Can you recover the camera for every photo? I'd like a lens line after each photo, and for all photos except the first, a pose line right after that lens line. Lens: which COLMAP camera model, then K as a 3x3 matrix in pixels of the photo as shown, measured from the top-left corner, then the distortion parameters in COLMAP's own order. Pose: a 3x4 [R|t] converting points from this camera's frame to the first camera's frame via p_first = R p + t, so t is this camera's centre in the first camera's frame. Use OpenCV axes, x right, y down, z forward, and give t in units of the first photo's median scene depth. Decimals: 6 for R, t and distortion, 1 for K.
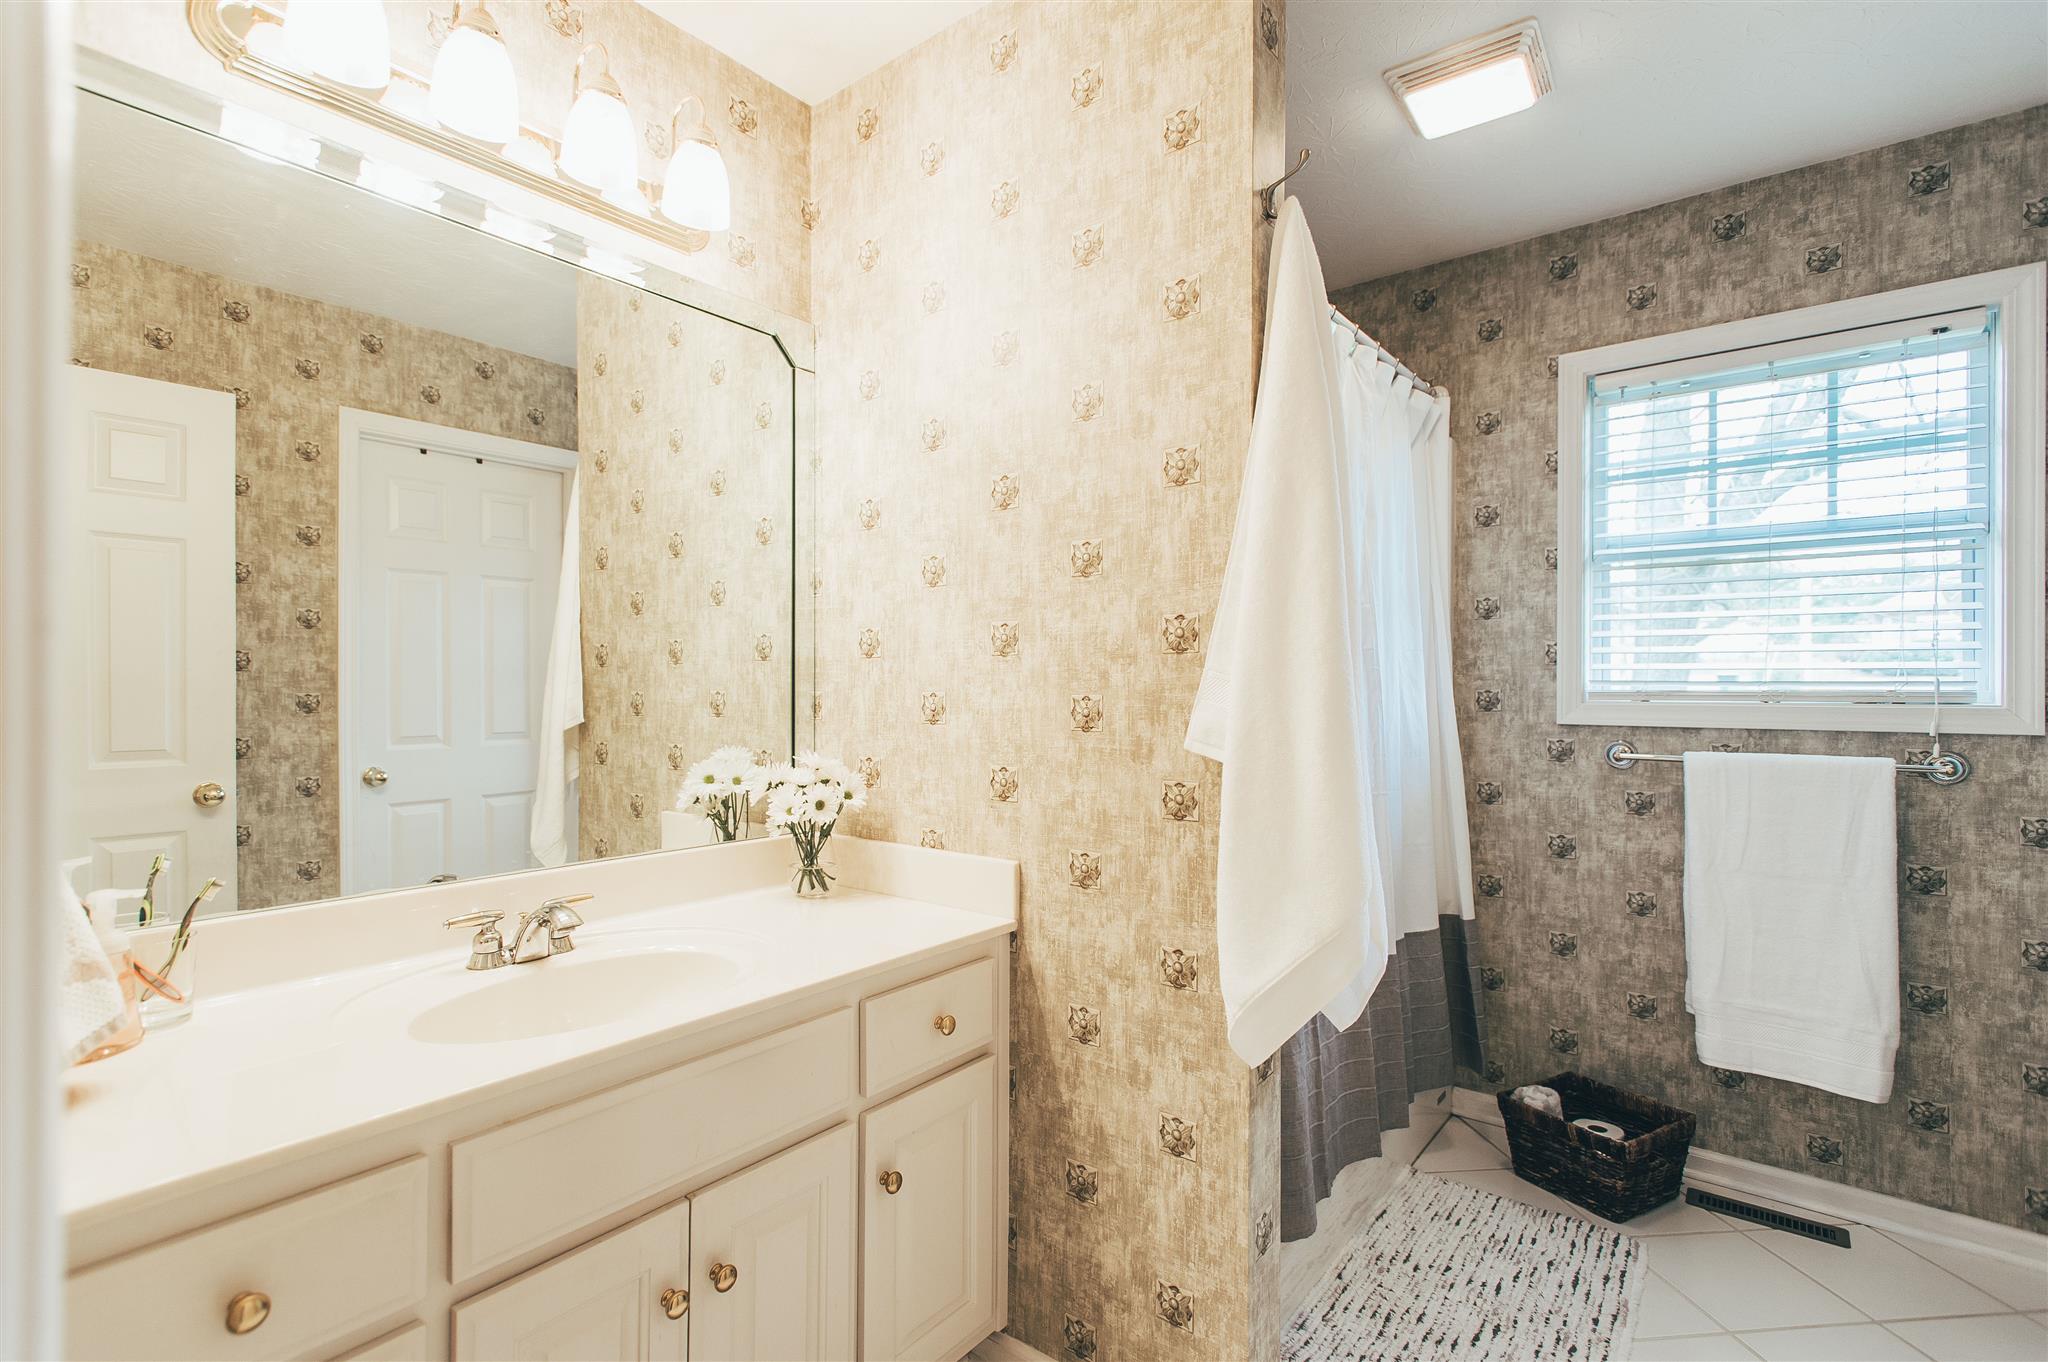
lens RADIAL K [[957.6, 0, 1012.3], [0, 957.6, 682.6], [0, 0, 1]] dist [0.014153, -0.002774]
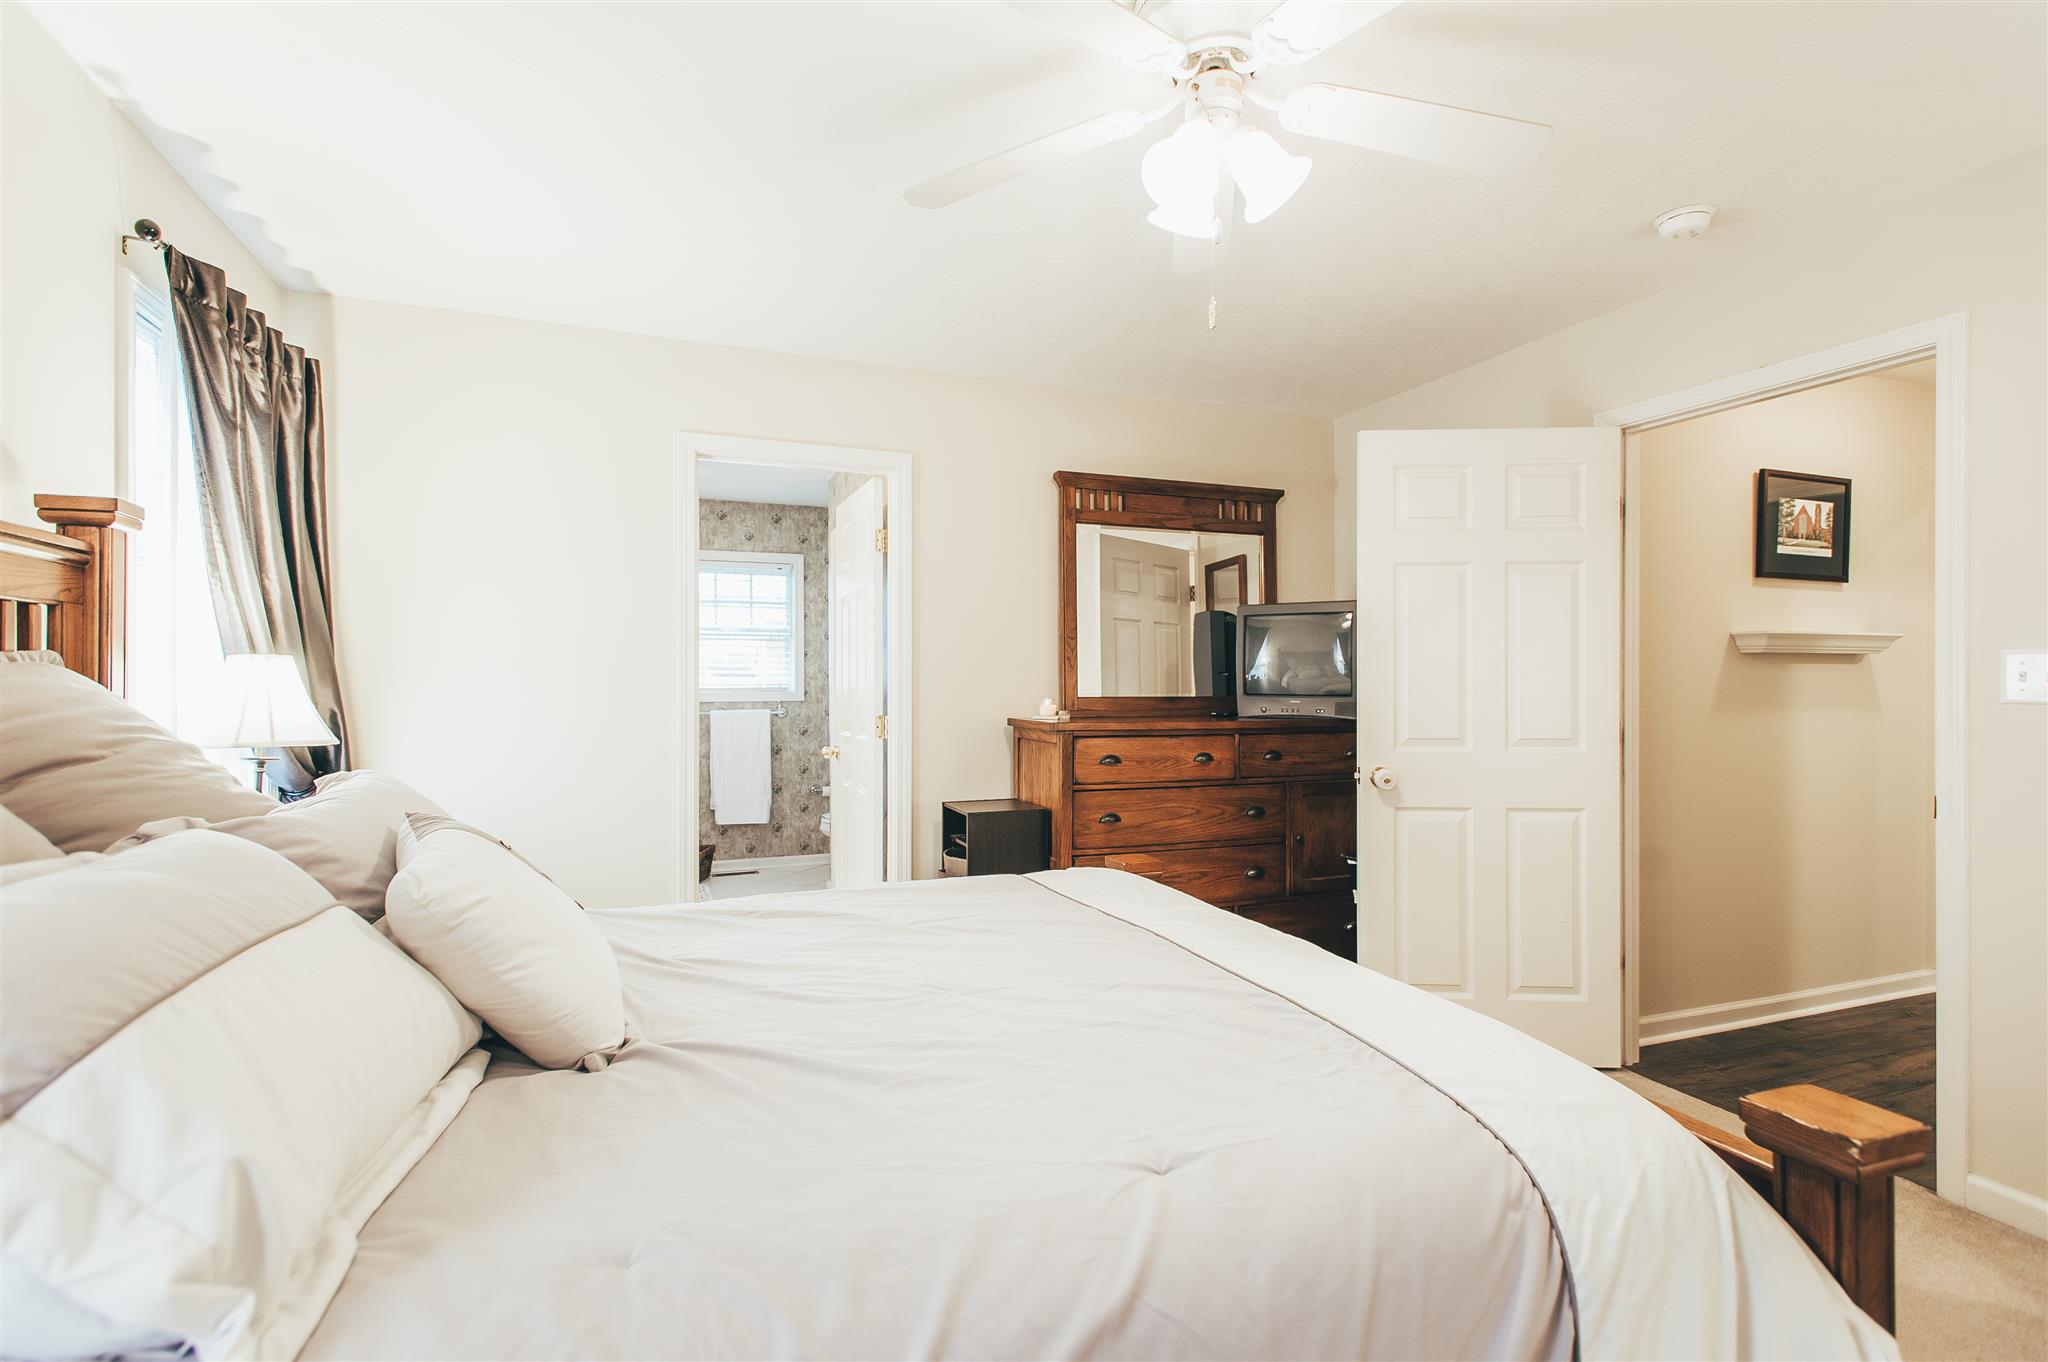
lens RADIAL K [[957.6, 0, 1020.6], [0, 957.6, 678.5], [0, 0, 1]] dist [0.014153, -0.002774]
pose [[0.513151, -0.005101, 0.858283, -1.223970], [0.001694, 0.999986, 0.004930, -0.031888], [-0.858297, -0.001076, 0.513153, -1.179408]]
